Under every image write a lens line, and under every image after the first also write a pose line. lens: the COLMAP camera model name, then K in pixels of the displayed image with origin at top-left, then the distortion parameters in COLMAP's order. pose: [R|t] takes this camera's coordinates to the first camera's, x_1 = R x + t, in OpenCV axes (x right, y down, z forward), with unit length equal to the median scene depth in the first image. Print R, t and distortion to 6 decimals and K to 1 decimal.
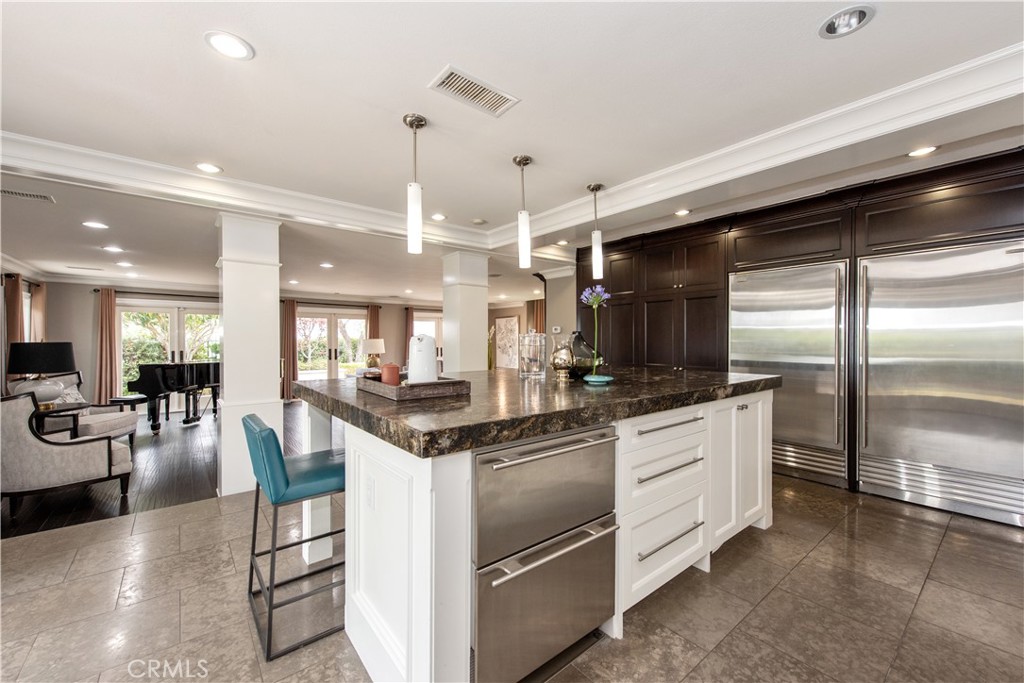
lens RADIAL K [[409.3, 0, 512.0], [0, 409.3, 341.5], [0, 0, 1]] dist [-0.000754, -0.000023]
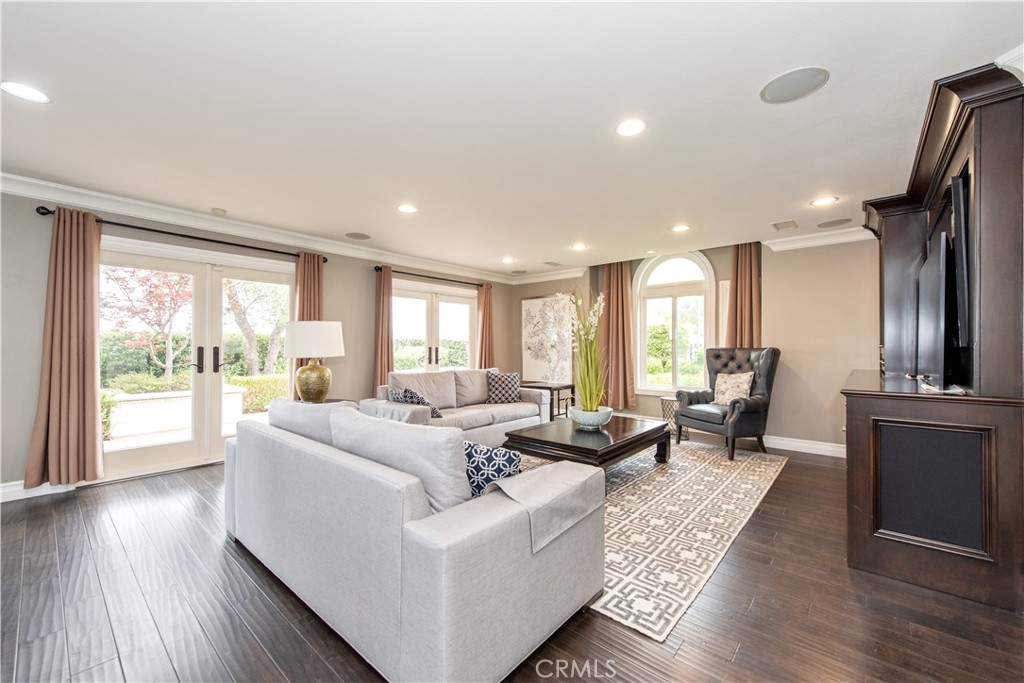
lens RADIAL K [[411.0, 0, 512.0], [0, 411.0, 341.5], [0, 0, 1]] dist [0.000981, 0.000031]
pose [[0.984208, 0.006123, 0.176909, -0.175822], [-0.003041, 0.999839, -0.017688, 0.016468], [-0.176988, 0.016870, 0.984068, 0.454834]]
